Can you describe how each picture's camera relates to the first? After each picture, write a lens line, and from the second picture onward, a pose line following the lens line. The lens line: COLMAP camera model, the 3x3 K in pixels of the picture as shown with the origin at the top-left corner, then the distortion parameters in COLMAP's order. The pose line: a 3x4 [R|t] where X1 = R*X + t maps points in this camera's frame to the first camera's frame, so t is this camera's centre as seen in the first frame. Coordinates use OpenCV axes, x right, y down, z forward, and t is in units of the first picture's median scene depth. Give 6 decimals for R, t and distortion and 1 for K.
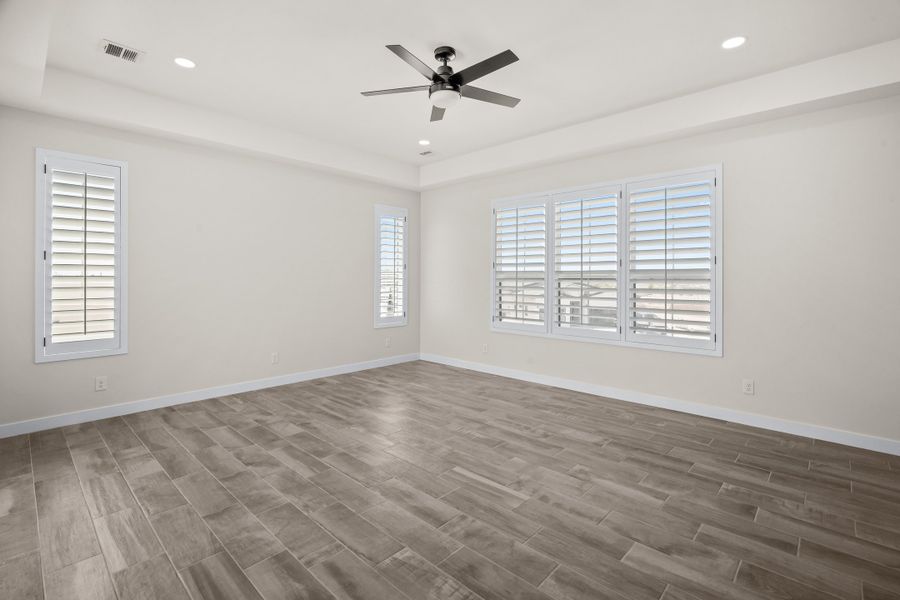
lens RADIAL K [[421.9, 0, 448.9], [0, 421.9, 259.0], [0, 0, 1]] dist [-0.000494, -0.000116]
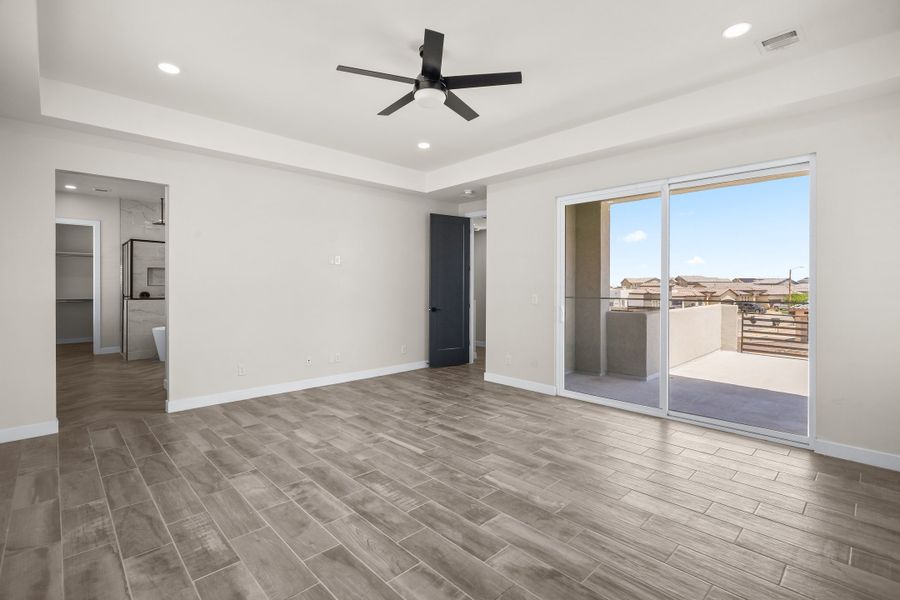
lens RADIAL K [[410.8, 0, 449.8], [0, 410.8, 294.7], [0, 0, 1]] dist [-0.001722, 0.000169]
pose [[-0.998884, -0.004366, 0.047030, -0.099742], [-0.005940, 0.999425, -0.033373, 0.096936], [-0.046857, -0.033615, -0.998336, 1.916436]]
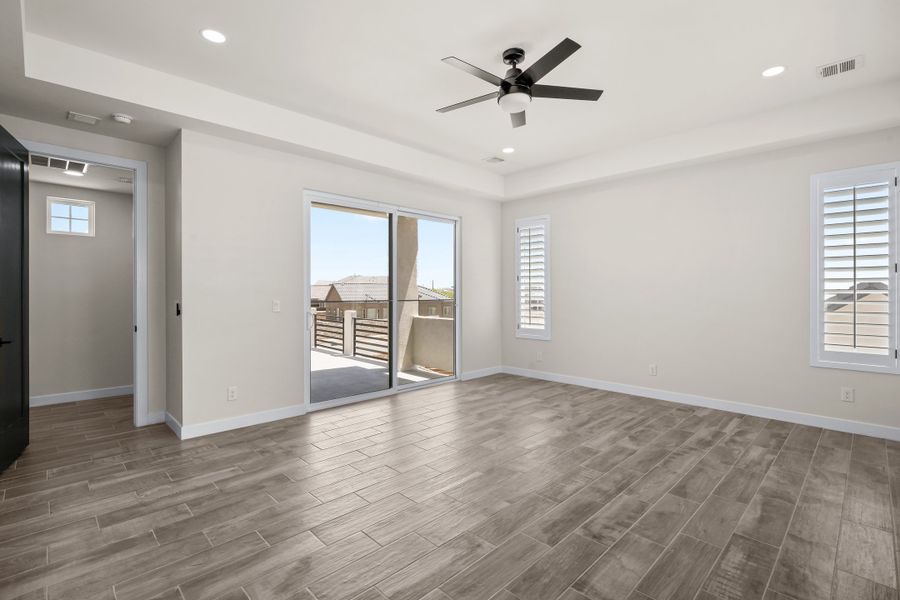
lens RADIAL K [[416.0, 0, 450.0], [0, 416.0, 300.0], [0, 0, 1]] dist [-0.000812, 0.000396]
pose [[-0.039717, 0.018482, -0.999040, 0.935200], [0.048796, 0.998672, 0.016535, 0.044874], [0.998019, -0.048093, -0.040566, 0.895012]]
